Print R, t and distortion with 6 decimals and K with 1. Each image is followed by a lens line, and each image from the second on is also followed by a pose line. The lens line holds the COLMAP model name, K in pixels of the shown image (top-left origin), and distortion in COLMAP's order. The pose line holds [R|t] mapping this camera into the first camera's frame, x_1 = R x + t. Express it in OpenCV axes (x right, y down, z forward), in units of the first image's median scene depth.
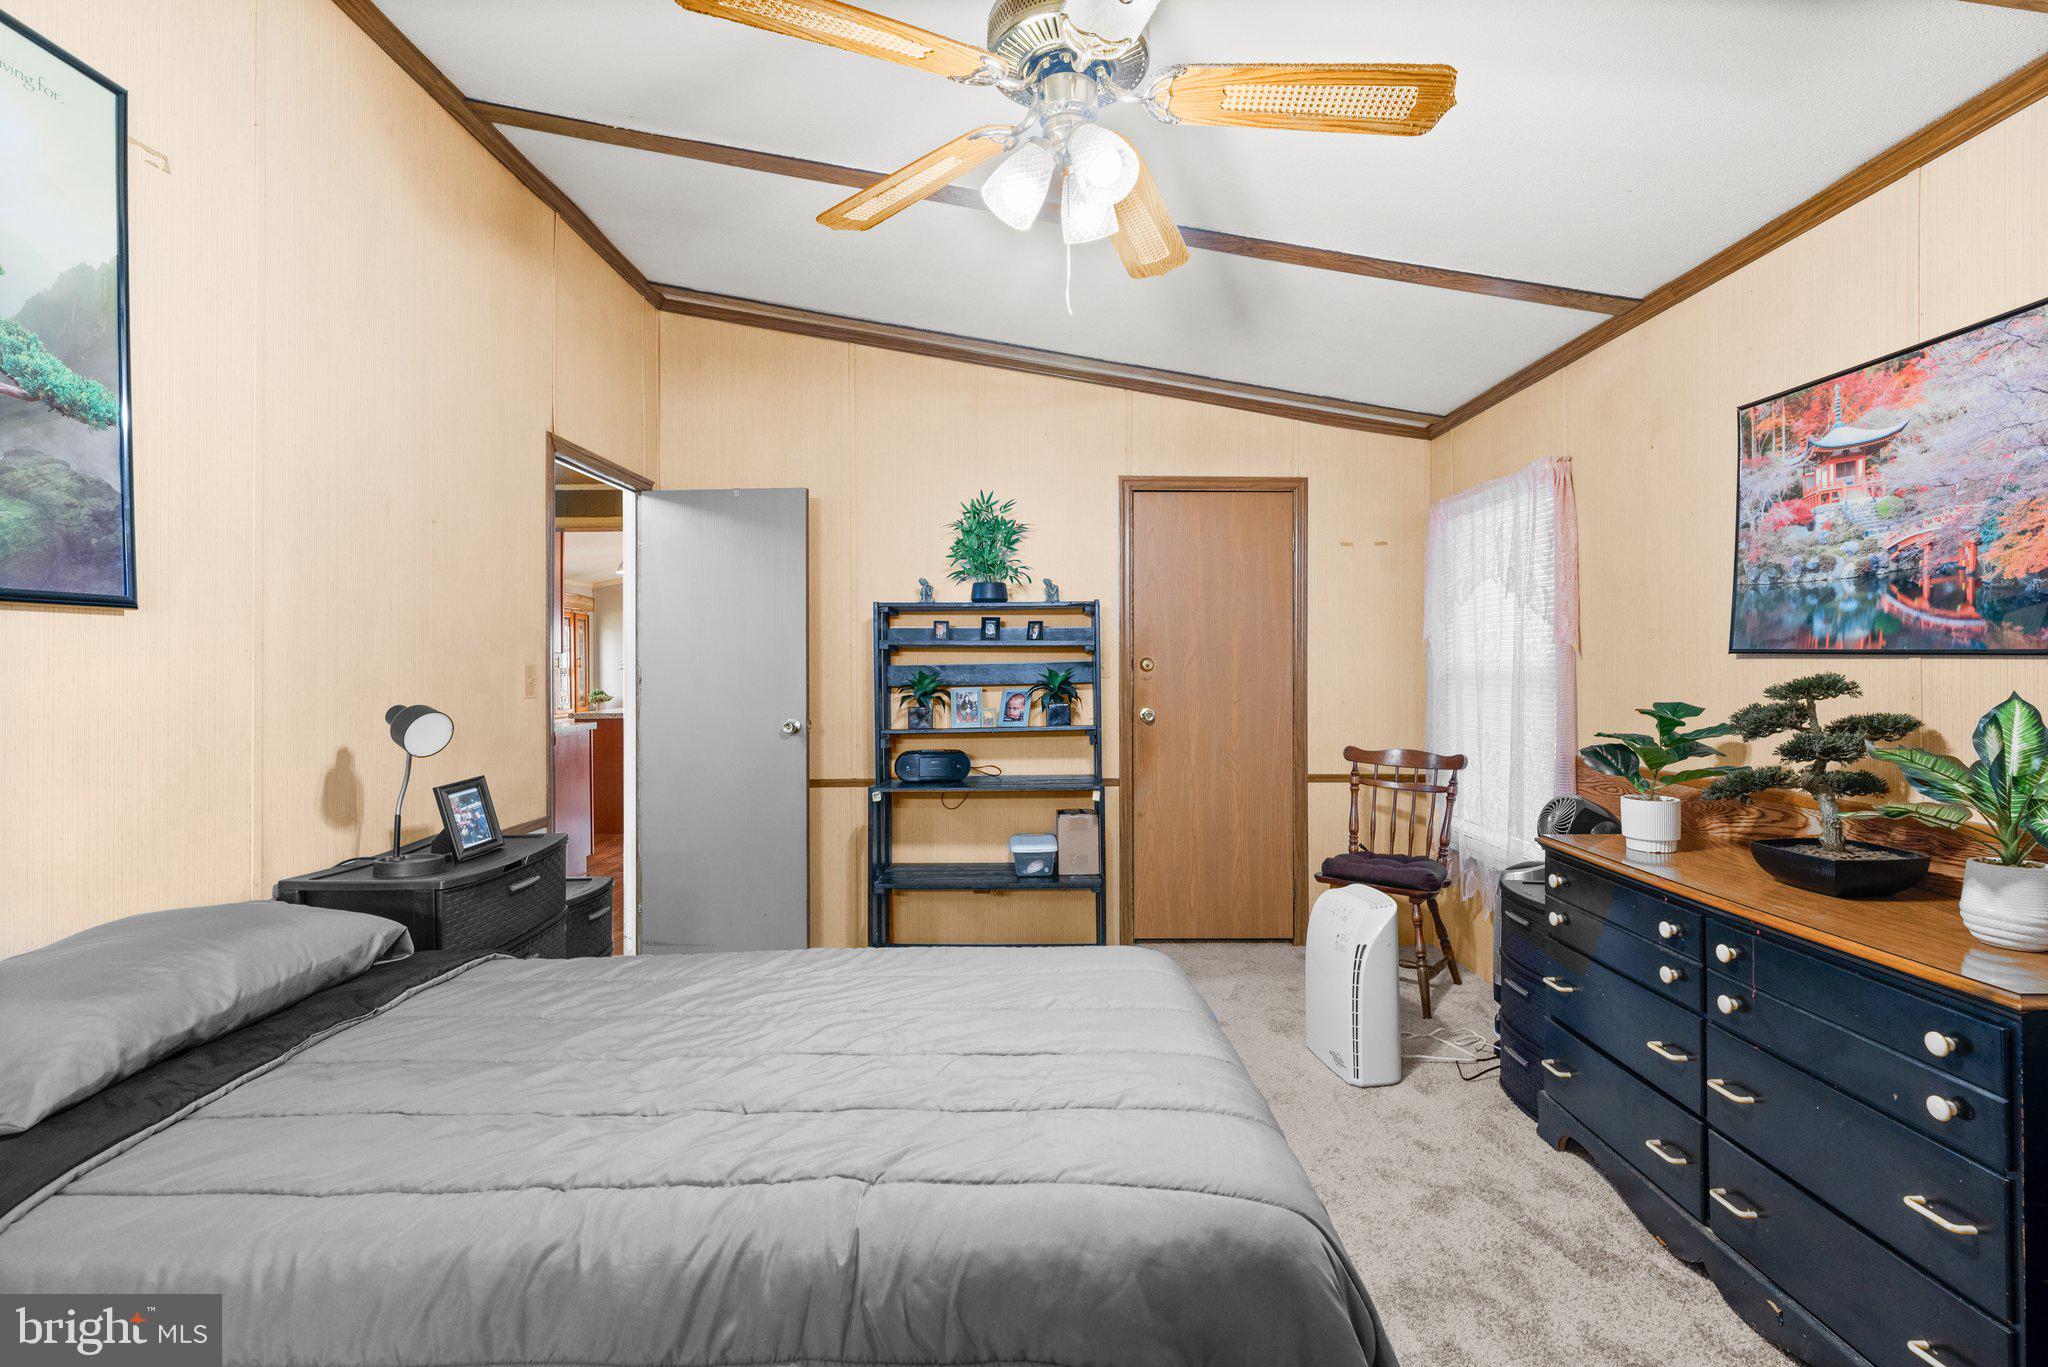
lens RADIAL K [[907.1, 0, 1033.8], [0, 907.1, 670.6], [0, 0, 1]] dist [-0.000607, 0.000422]
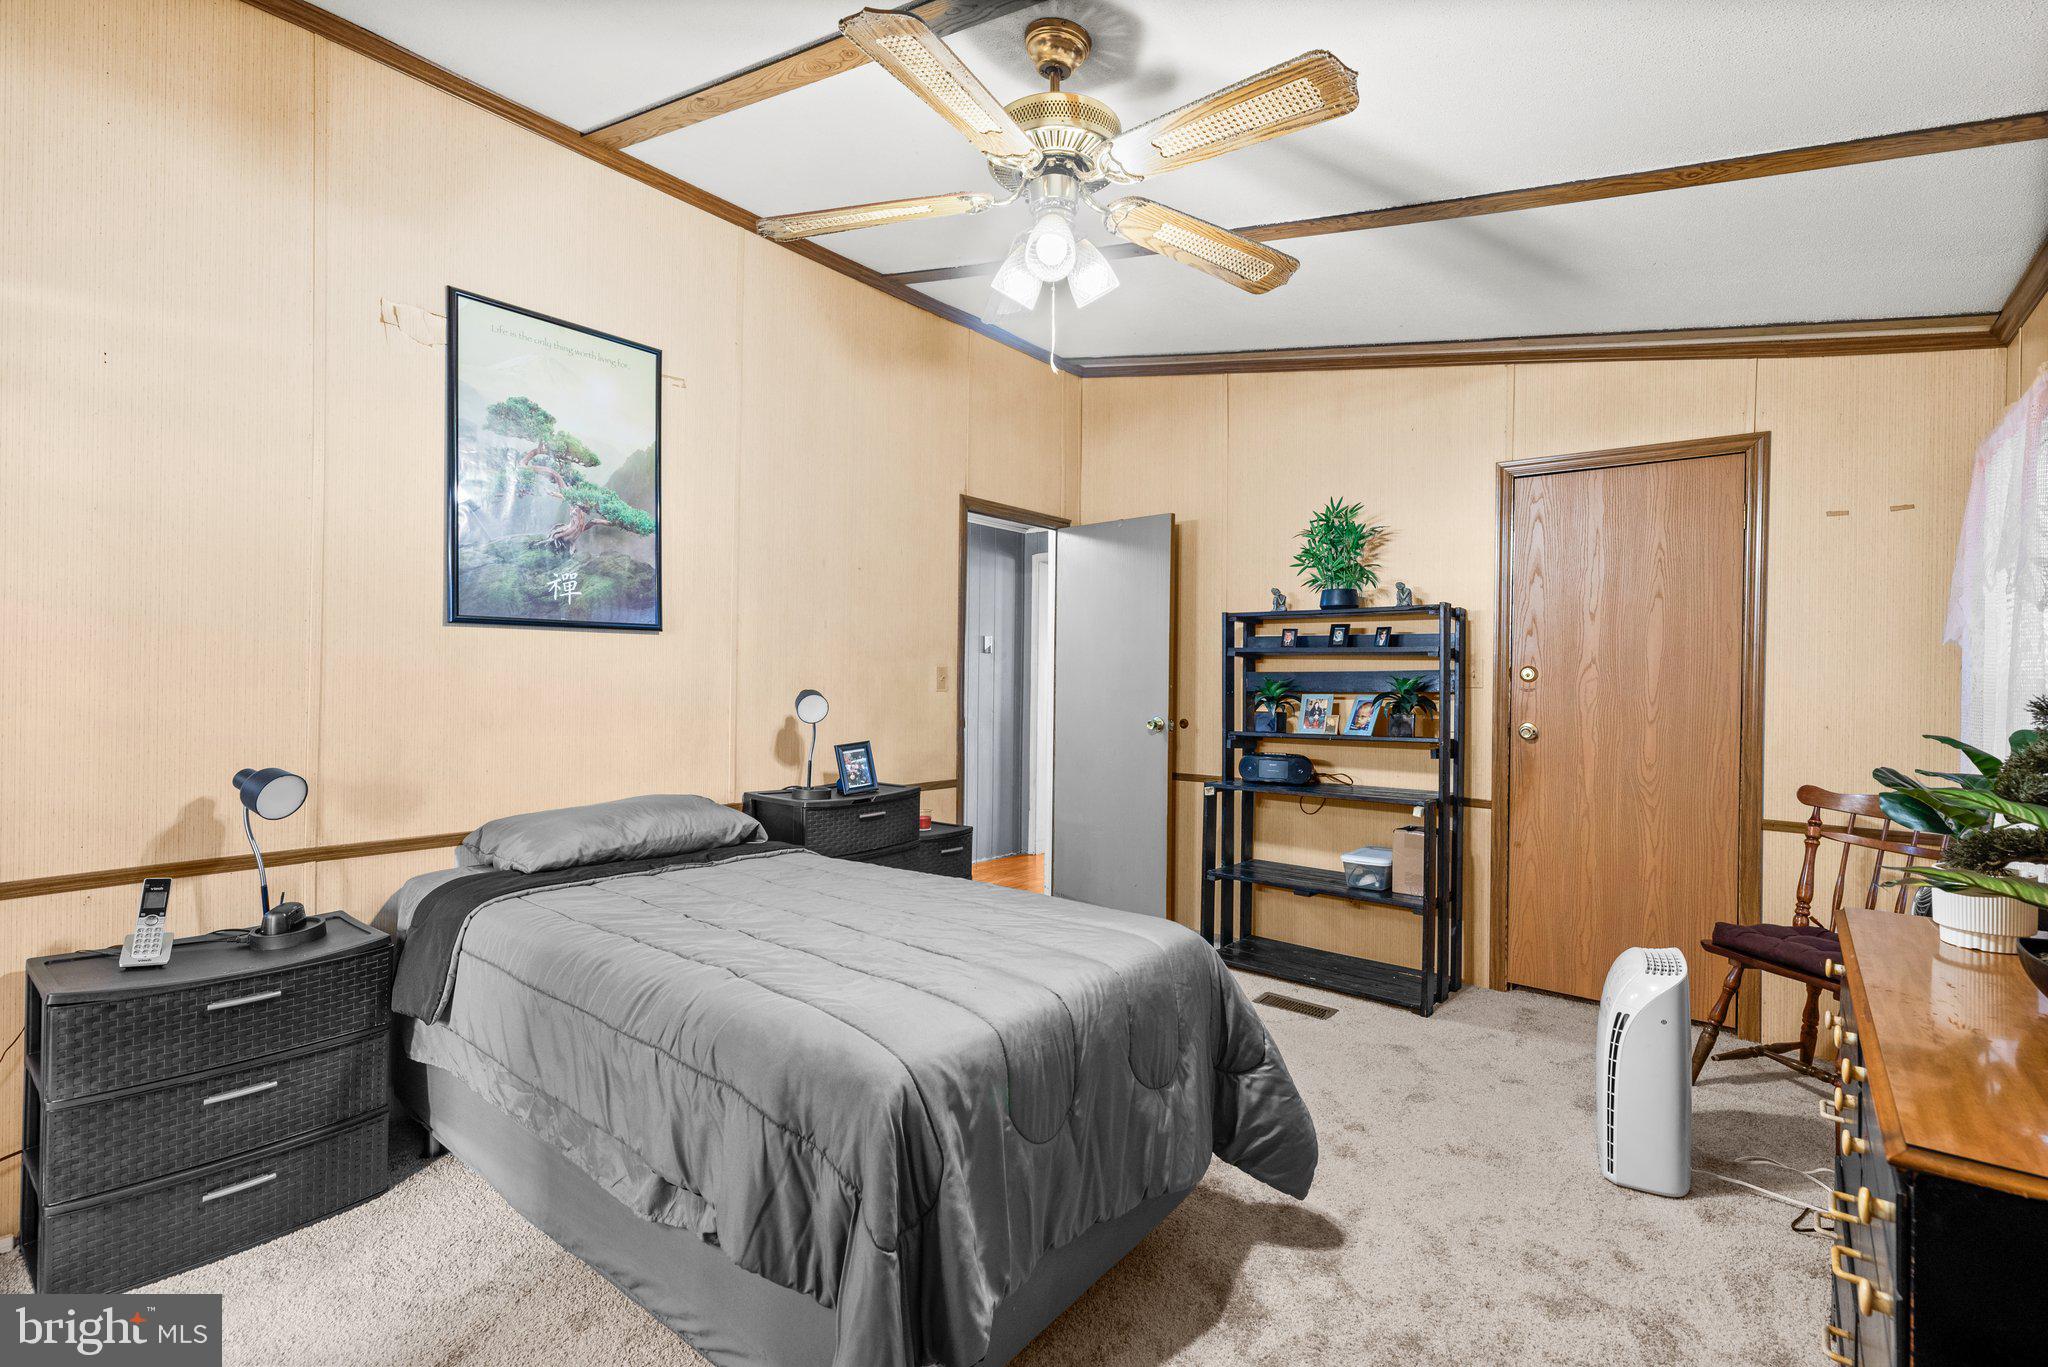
lens RADIAL K [[907.1, 0, 1033.8], [0, 907.1, 687.4], [0, 0, 1]] dist [-0.000607, 0.000422]
pose [[0.776300, 0.020488, -0.630031, 0.324002], [-0.017203, 0.999788, 0.011315, 0.005356], [0.630129, 0.002055, 0.776488, 0.019081]]
